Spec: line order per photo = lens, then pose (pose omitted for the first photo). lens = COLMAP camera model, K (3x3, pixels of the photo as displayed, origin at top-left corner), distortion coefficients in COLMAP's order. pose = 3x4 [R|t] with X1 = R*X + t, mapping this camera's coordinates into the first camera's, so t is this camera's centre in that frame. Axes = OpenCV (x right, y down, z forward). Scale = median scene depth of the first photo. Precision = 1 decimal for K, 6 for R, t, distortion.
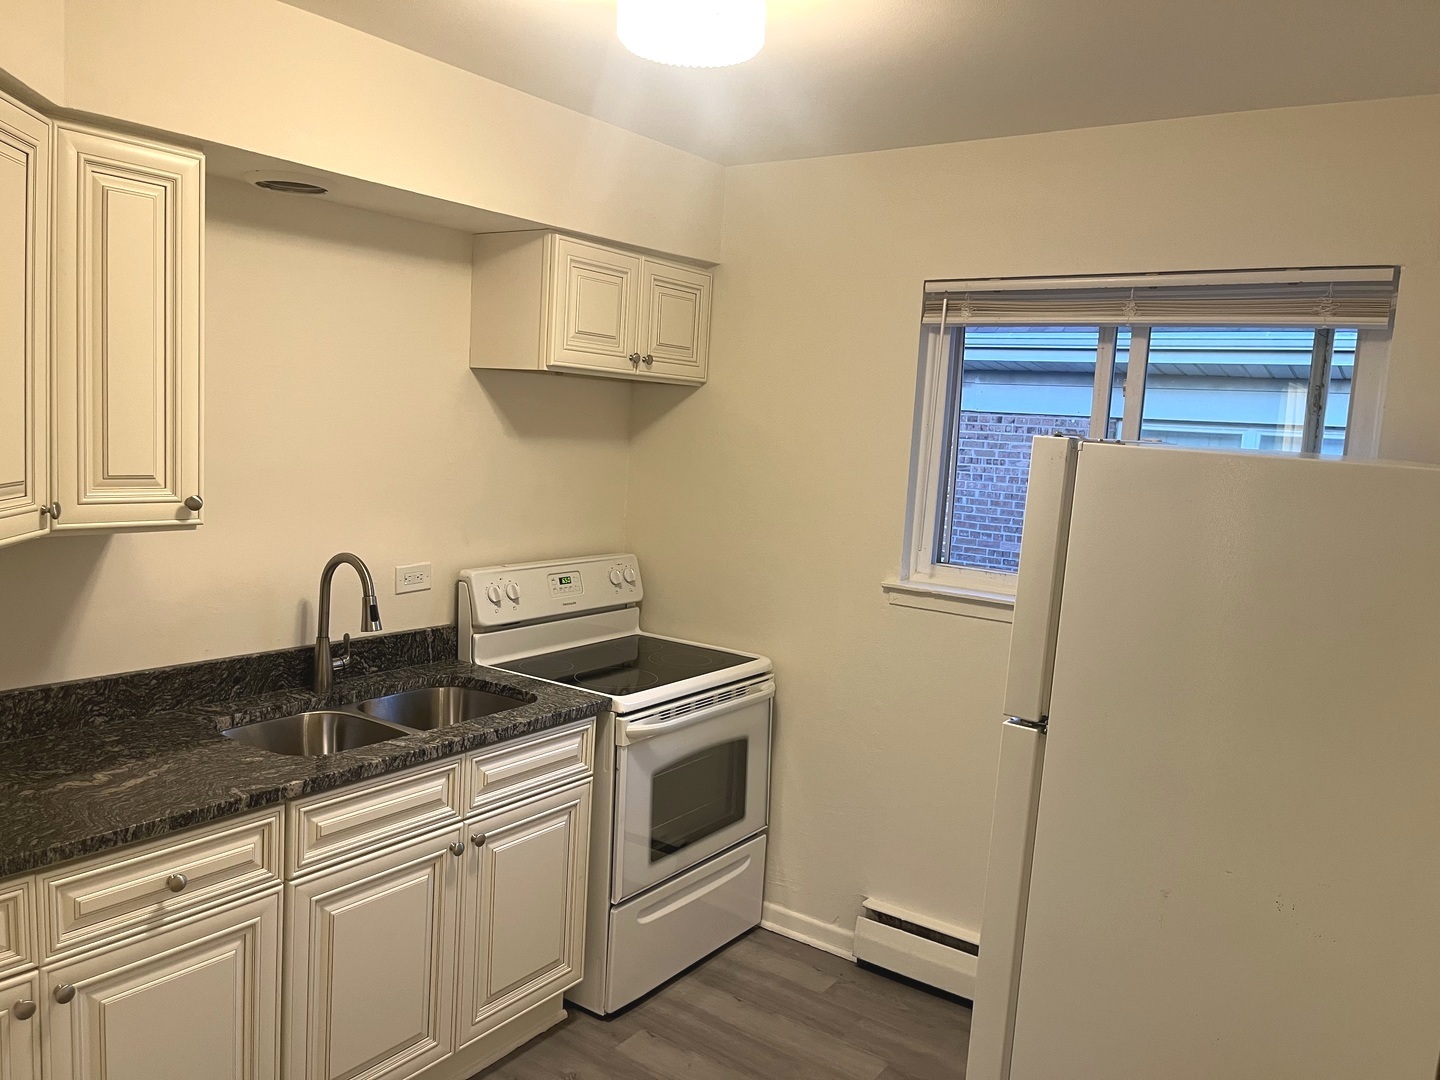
lens RADIAL K [[1101.2, 0, 720.0], [0, 1101.2, 540.0], [0, 0, 1]] dist [0.082262, -0.105254]
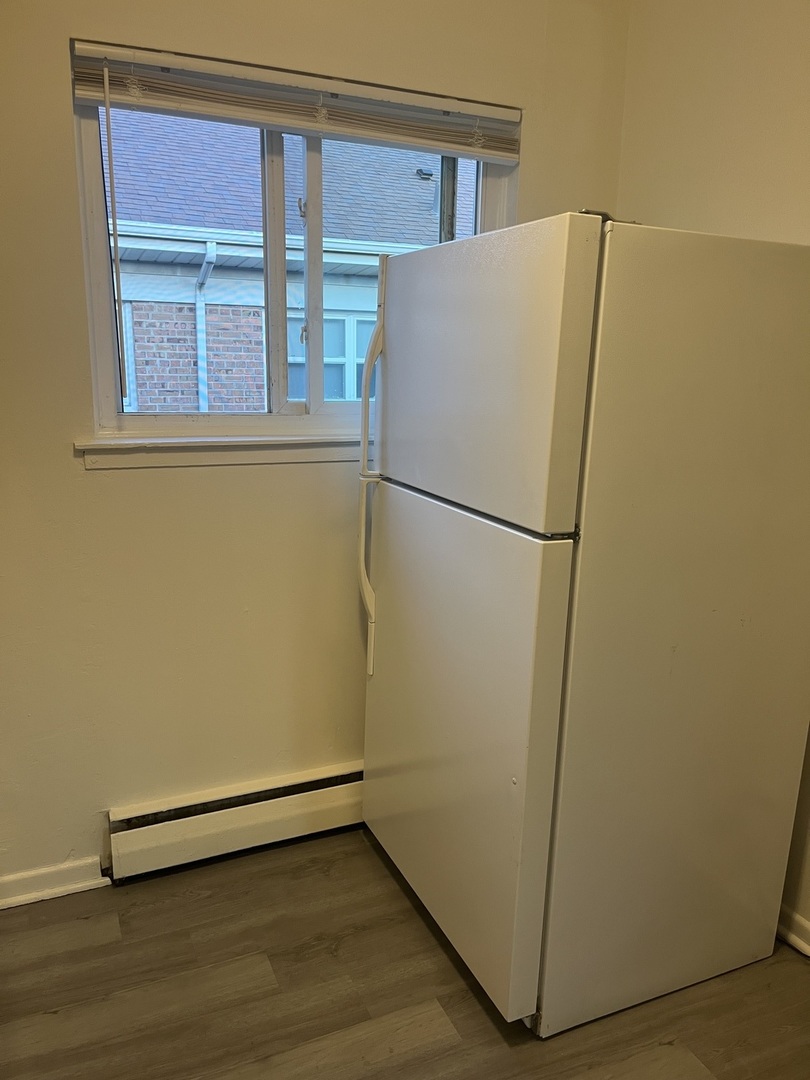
lens RADIAL K [[825.9, 0, 405.0], [0, 825.9, 540.0], [0, 0, 1]] dist [0.082262, -0.105254]
pose [[0.507179, -0.236924, 0.828635, -0.258447], [0.103493, 0.971257, 0.214358, 0.000901], [-0.855604, -0.022960, 0.517121, 0.502964]]
